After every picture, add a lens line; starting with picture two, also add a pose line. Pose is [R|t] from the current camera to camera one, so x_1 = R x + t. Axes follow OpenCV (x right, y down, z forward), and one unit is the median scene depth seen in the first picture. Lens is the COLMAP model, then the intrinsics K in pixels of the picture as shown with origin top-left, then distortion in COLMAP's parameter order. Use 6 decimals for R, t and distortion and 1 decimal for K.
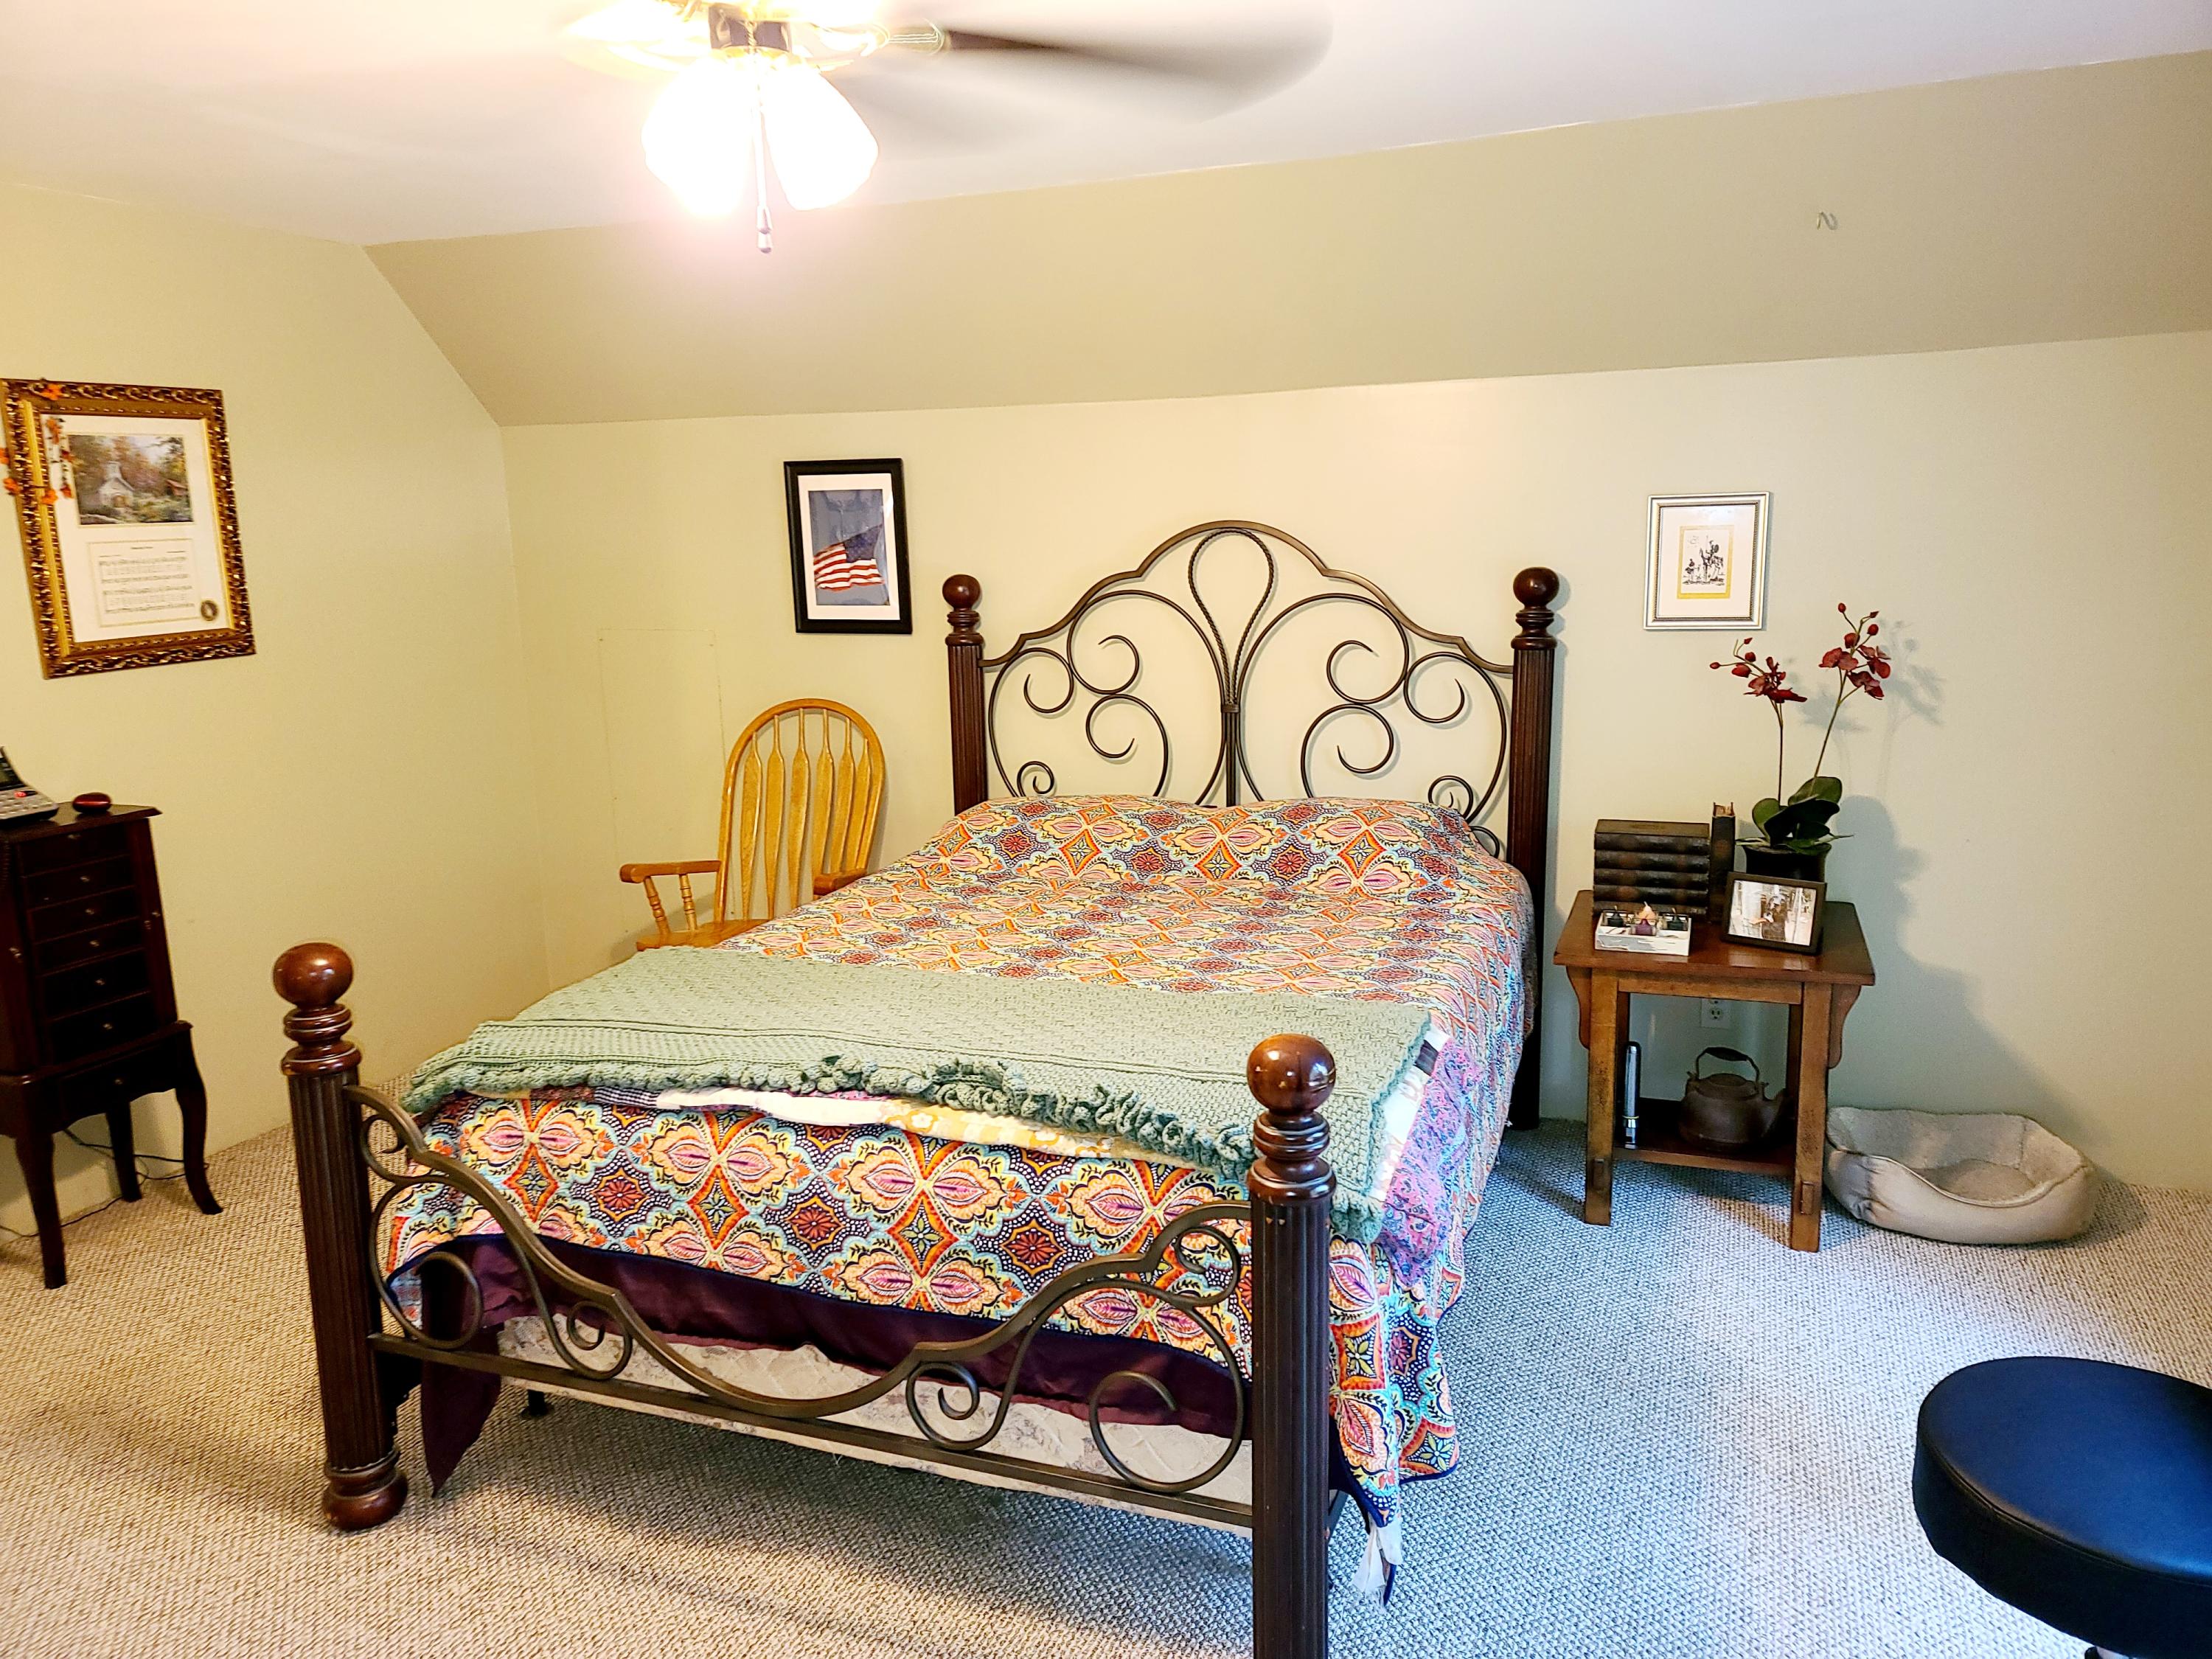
lens RADIAL K [[1597.7, 0, 1111.1], [0, 1597.7, 835.4], [0, 0, 1]] dist [0.096709, -0.082726]
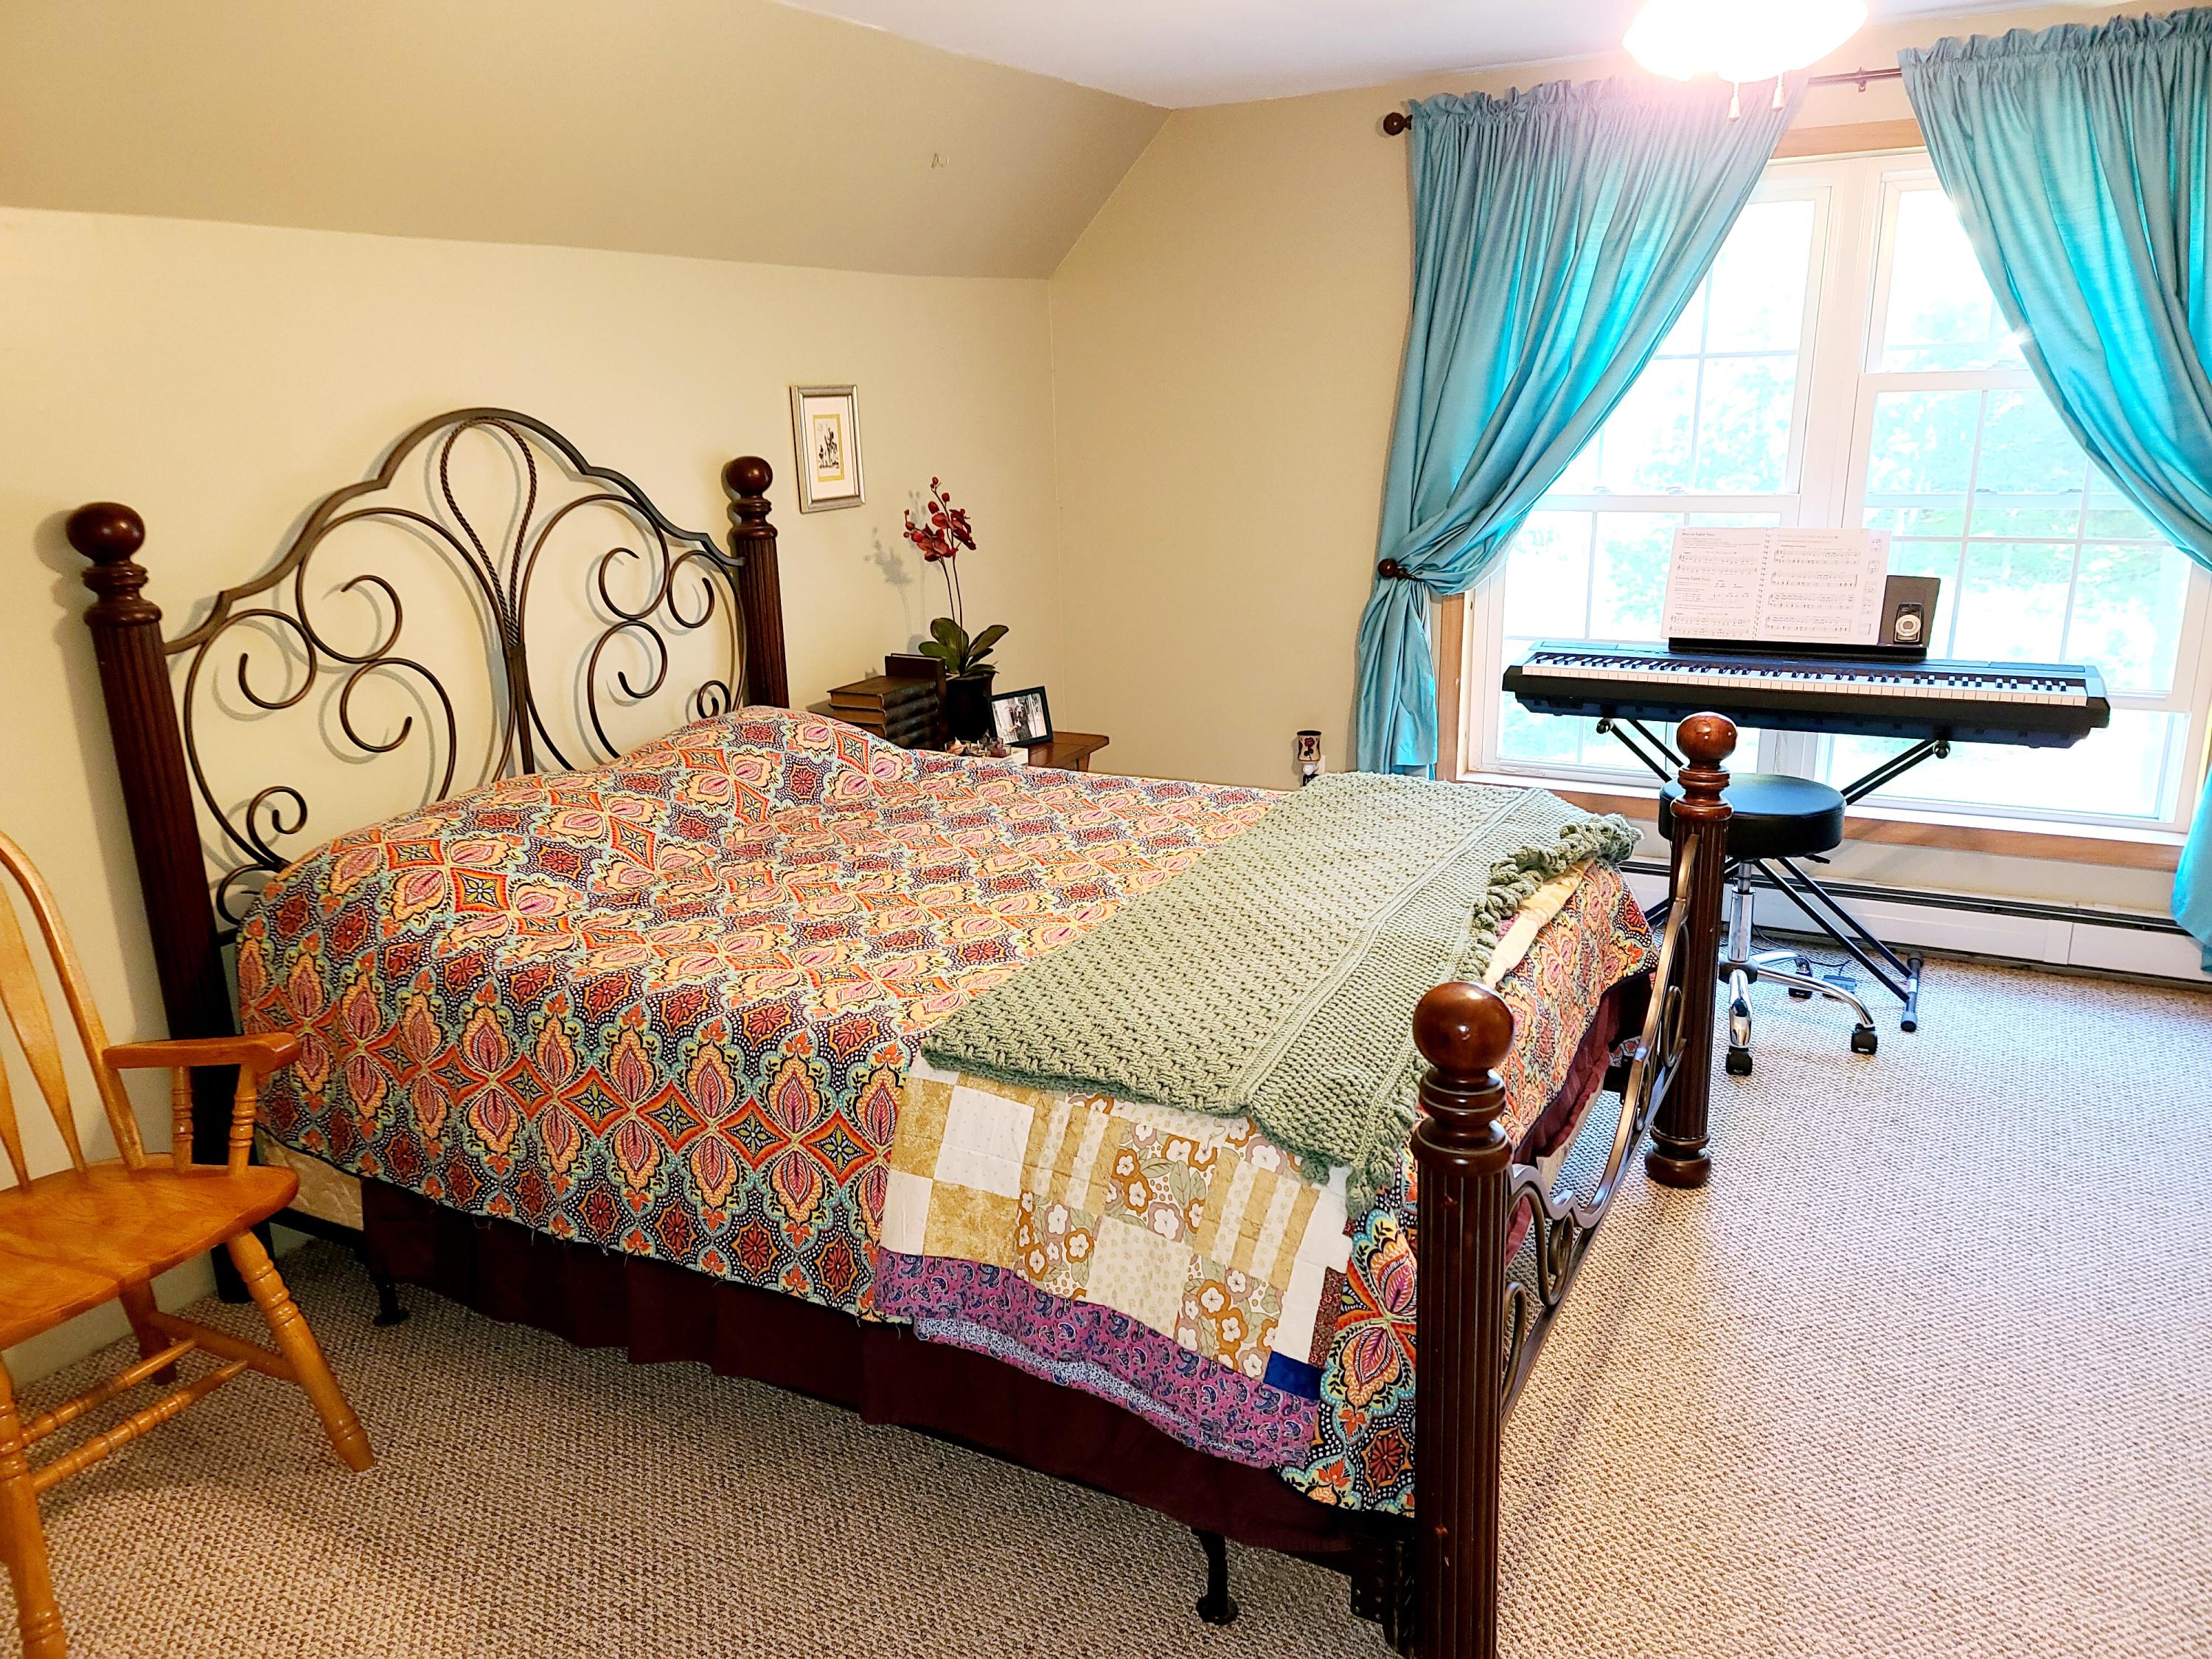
lens RADIAL K [[1597.7, 0, 1111.1], [0, 1597.7, 835.4], [0, 0, 1]] dist [0.096709, -0.082726]
pose [[0.119046, -0.250905, 0.960664, -0.681919], [0.215023, 0.951098, 0.221761, -0.106954], [-0.969326, 0.180165, 0.167175, 0.605927]]
